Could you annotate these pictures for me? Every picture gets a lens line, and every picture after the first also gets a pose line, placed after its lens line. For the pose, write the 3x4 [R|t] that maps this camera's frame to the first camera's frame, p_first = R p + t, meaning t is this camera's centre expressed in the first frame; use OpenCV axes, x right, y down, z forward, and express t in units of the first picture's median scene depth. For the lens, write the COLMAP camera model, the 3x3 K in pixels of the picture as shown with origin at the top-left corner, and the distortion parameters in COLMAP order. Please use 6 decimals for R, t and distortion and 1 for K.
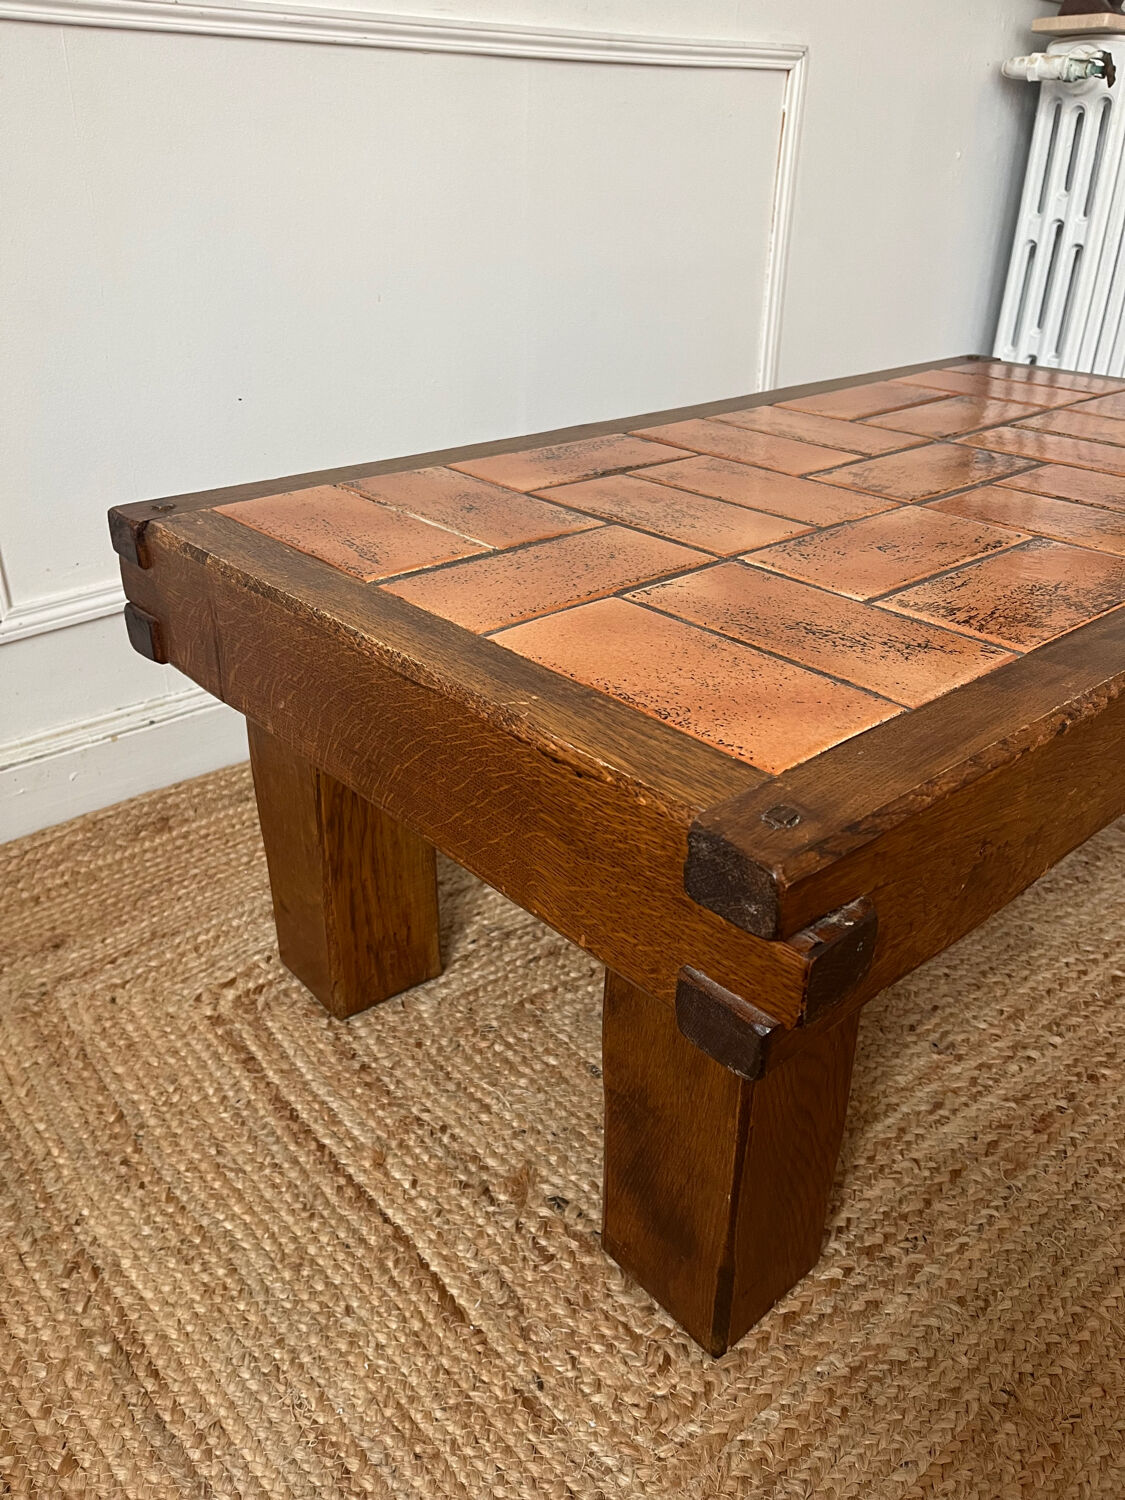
lens RADIAL K [[1142.7, 0, 569.5], [0, 1142.7, 747.2], [0, 0, 1]] dist [0.053899, -0.077511]
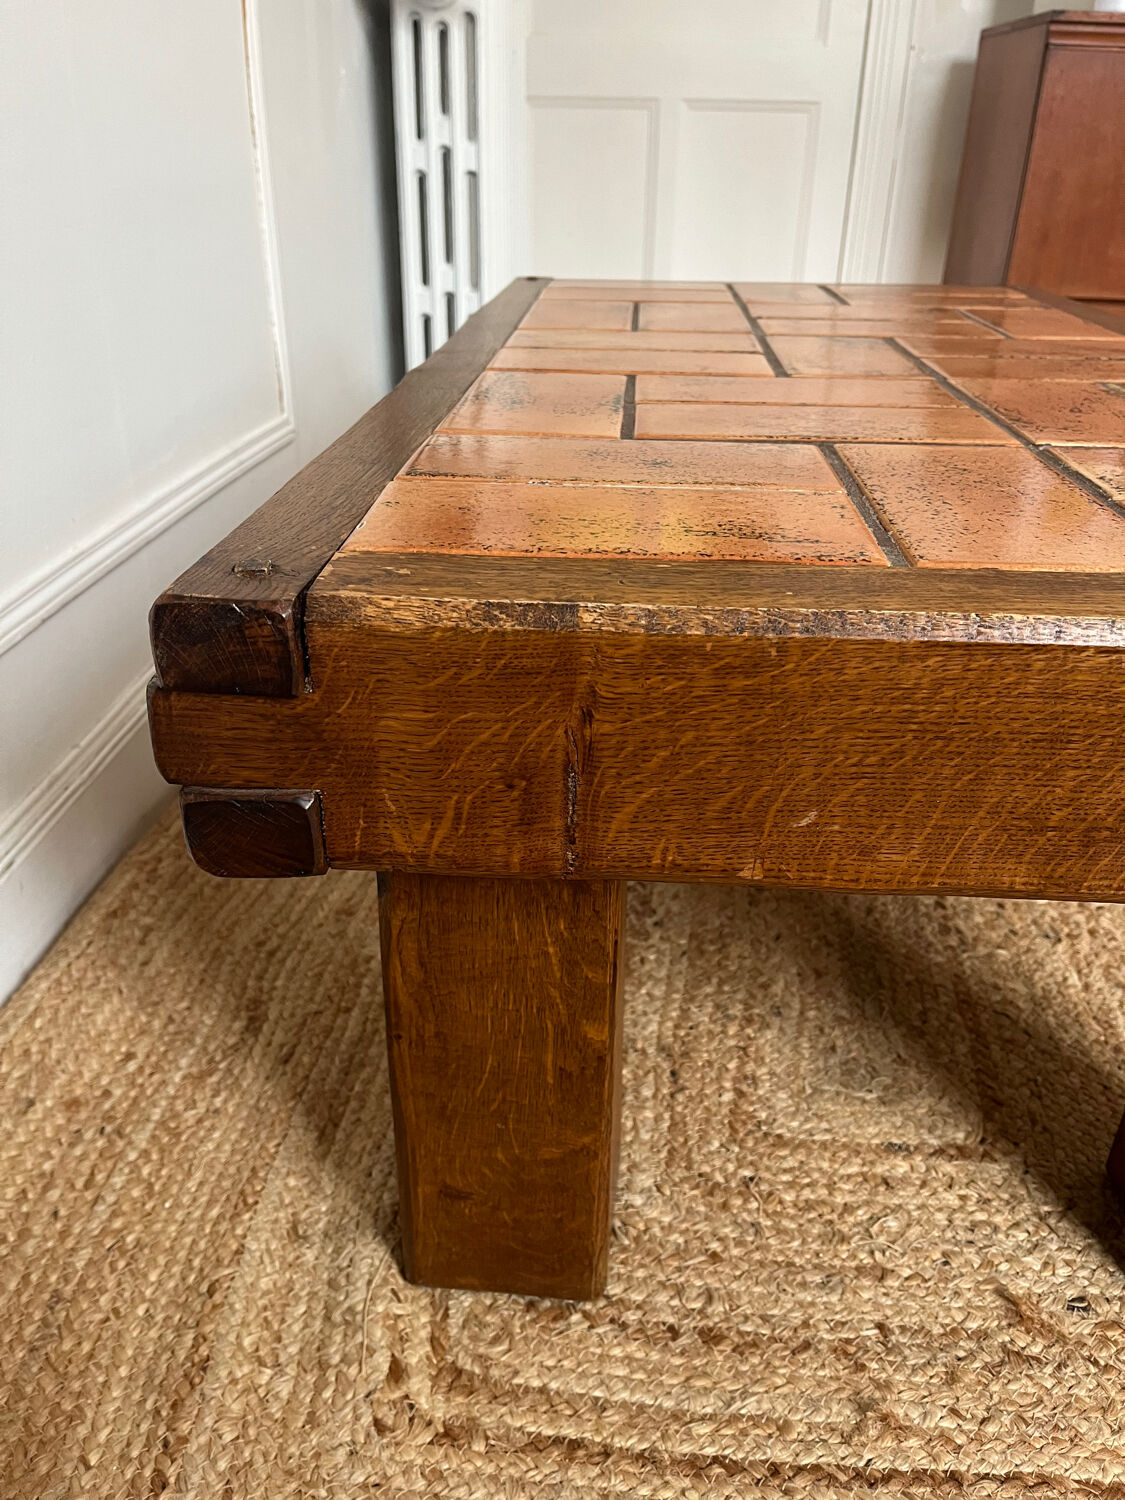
lens RADIAL K [[1150.1, 0, 569.3], [0, 1150.1, 752.7], [0, 0, 1]] dist [0.051281, -0.093367]
pose [[0.709397, -0.330145, 0.622704, -0.597462], [0.327062, 0.936821, 0.124087, -0.155886], [-0.624328, 0.115636, 0.772556, 0.558207]]
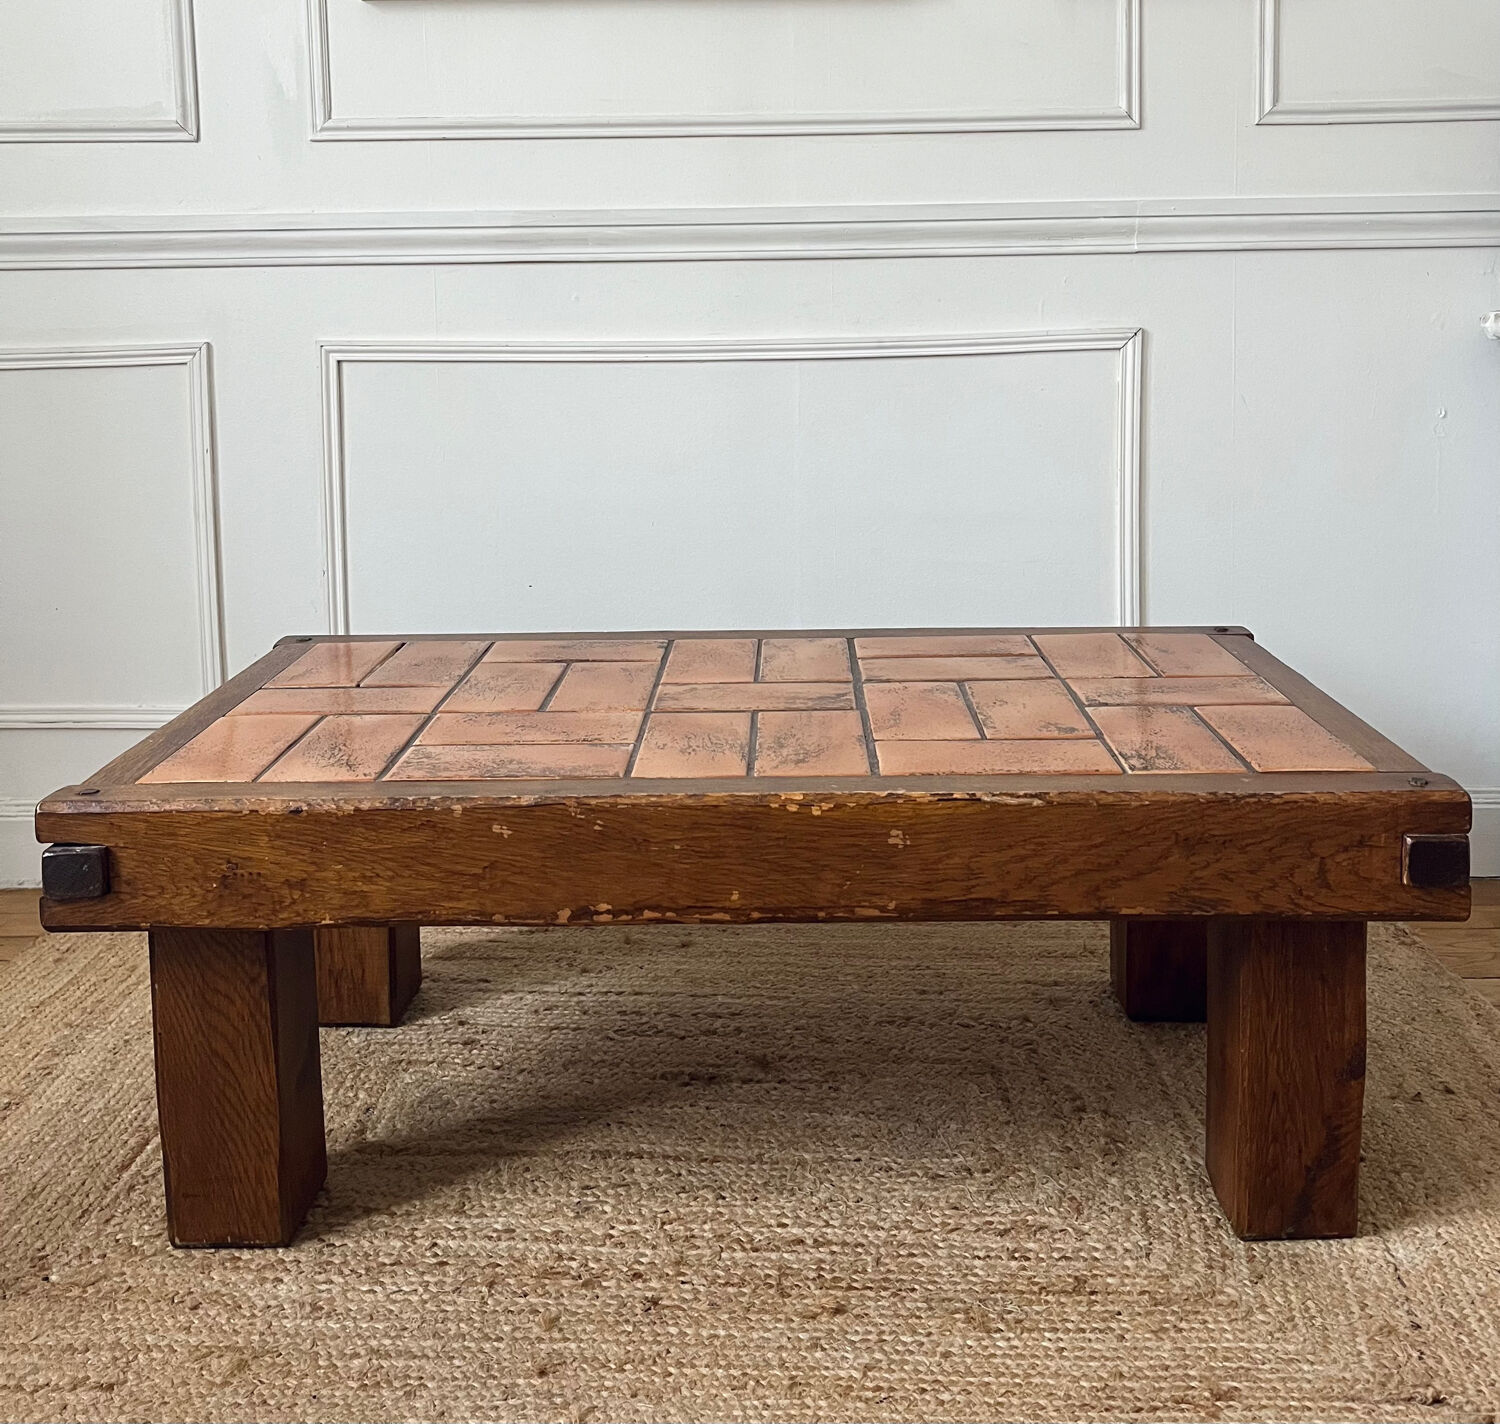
lens RADIAL K [[1538.5, 0, 766.4], [0, 1538.5, 402.2], [0, 0, 1]] dist [0.053813, -0.086003]
pose [[0.733637, 0.018705, -0.679284, 1.661639], [-0.292664, 0.910861, -0.290999, -0.068739], [0.613290, 0.412290, 0.673715, -0.234700]]
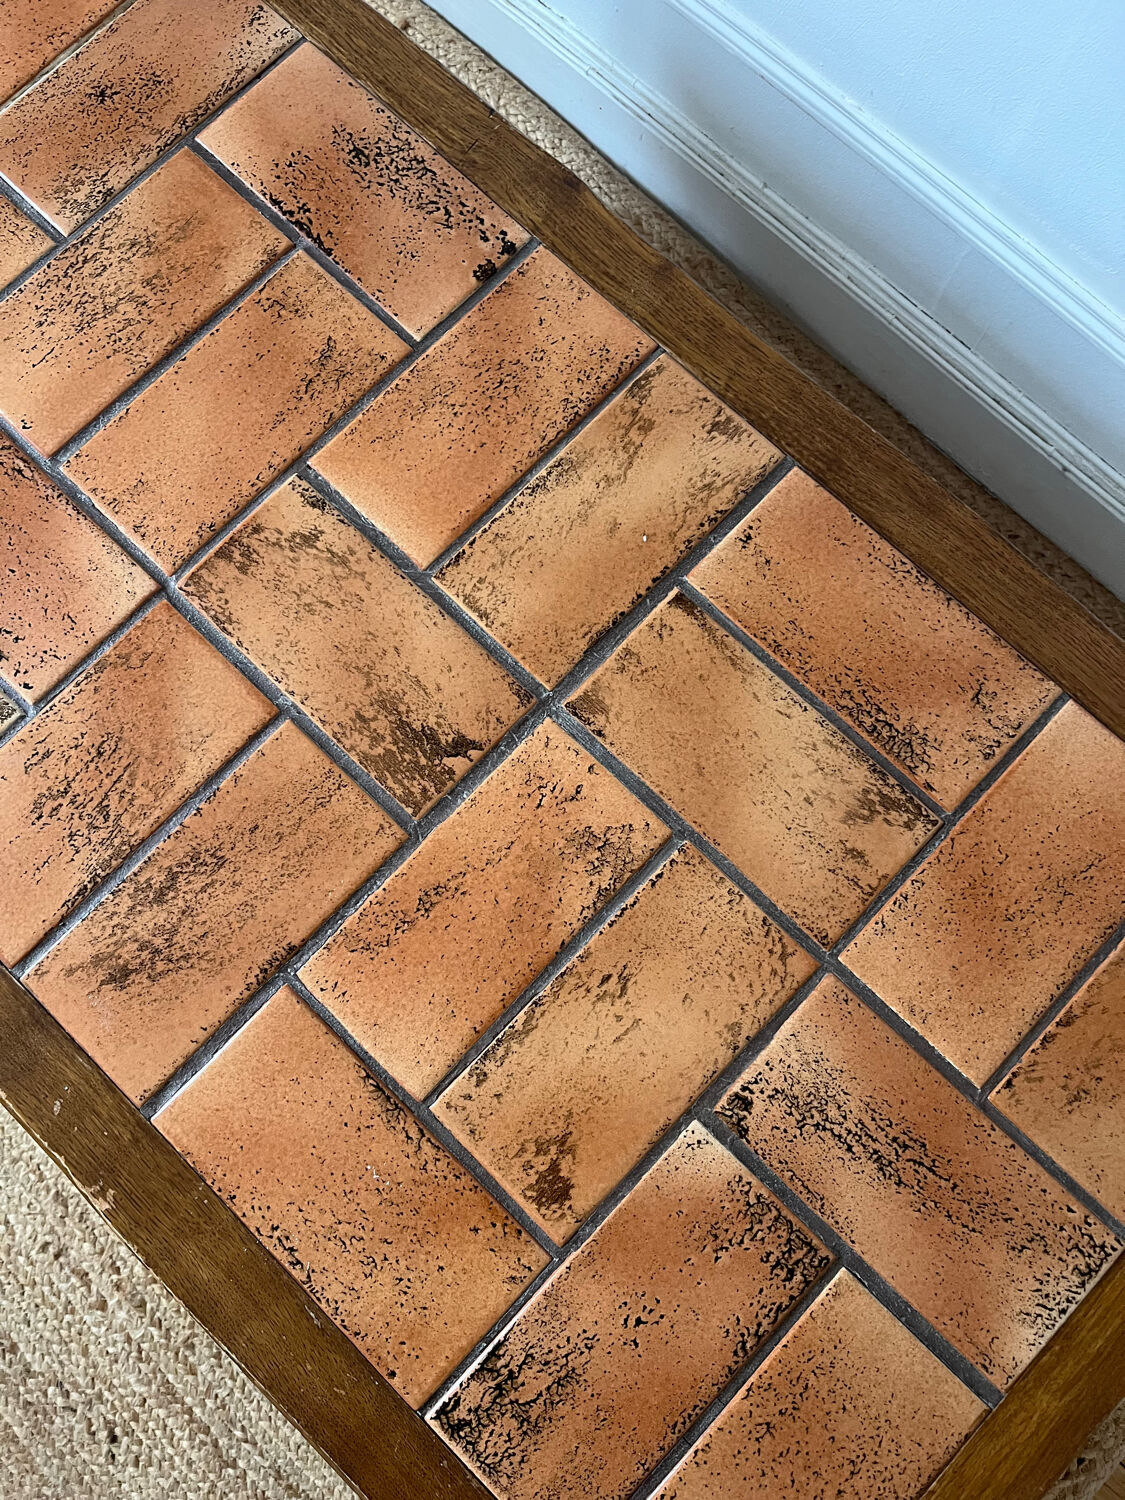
lens RADIAL K [[1174.5, 0, 557.0], [0, 1174.5, 756.2], [0, 0, 1]] dist [0.058022, -0.102797]
pose [[0.074221, 0.973074, -0.218217, 0.638503], [-0.460893, 0.227520, 0.857795, -1.045902], [0.884346, 0.036909, 0.465370, 0.928437]]
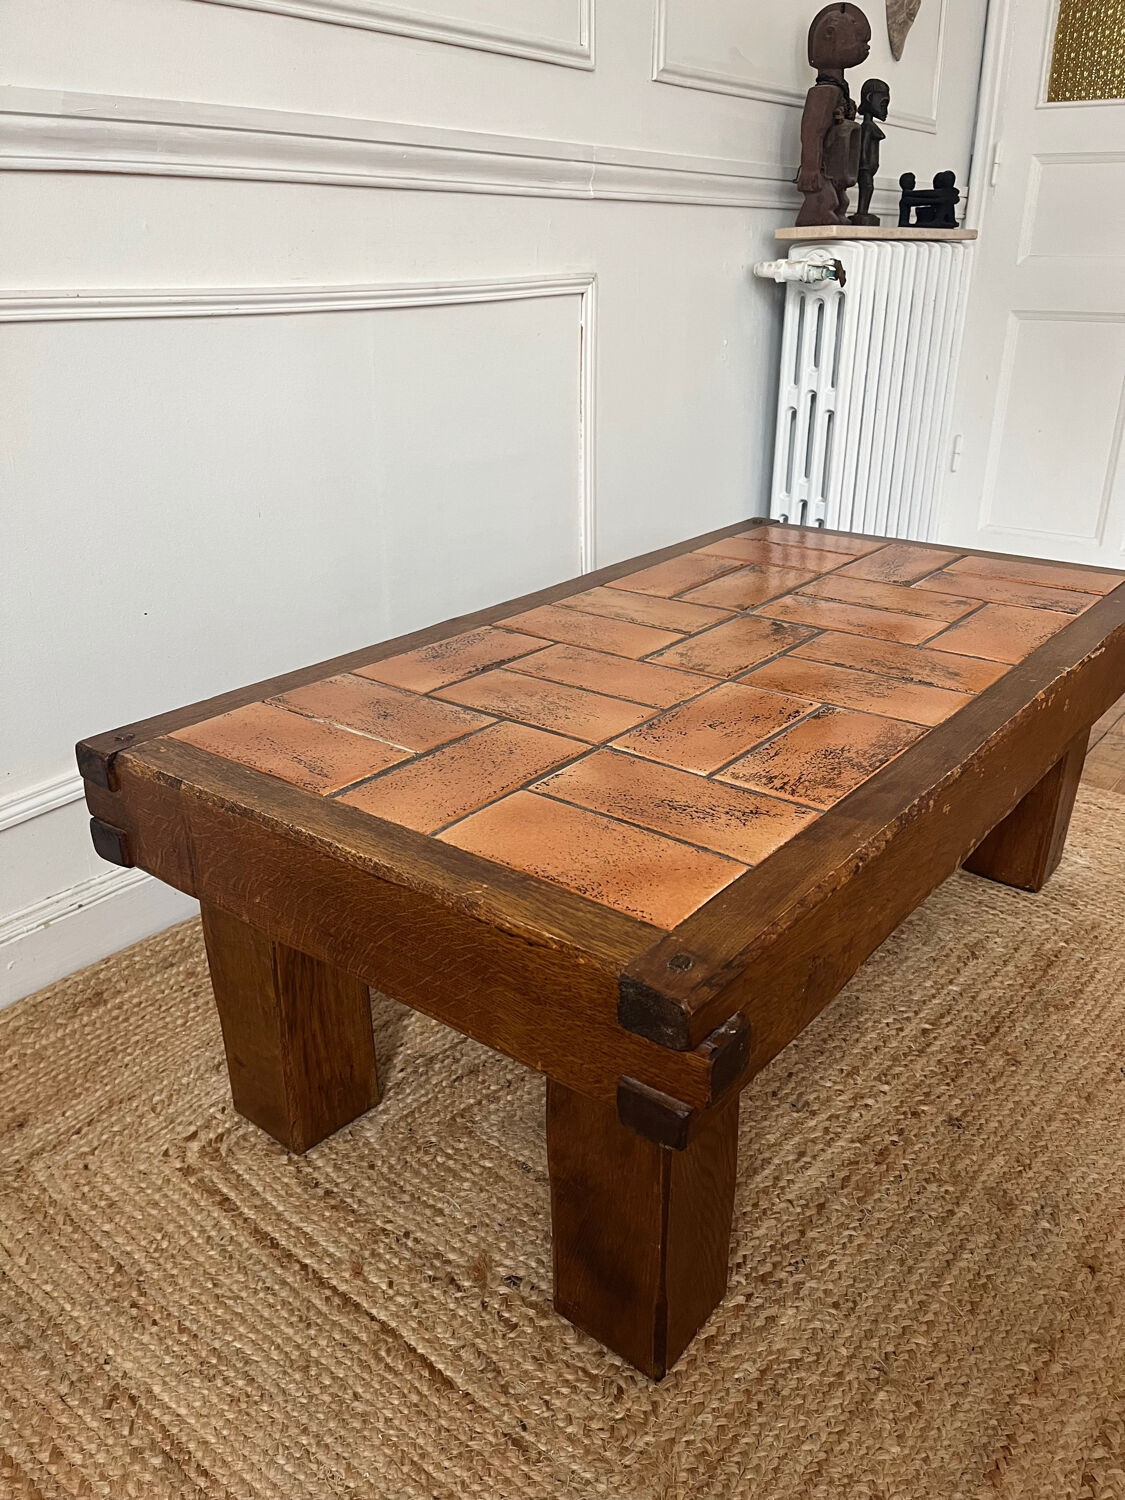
lens RADIAL K [[1137.8, 0, 574.0], [0, 1137.8, 760.5], [0, 0, 1]] dist [0.070607, -0.111723]
pose [[0.983728, -0.090146, 0.155414, -0.083597], [0.100458, 0.993142, -0.059816, -0.068058], [-0.148956, 0.074455, 0.986037, -0.239081]]
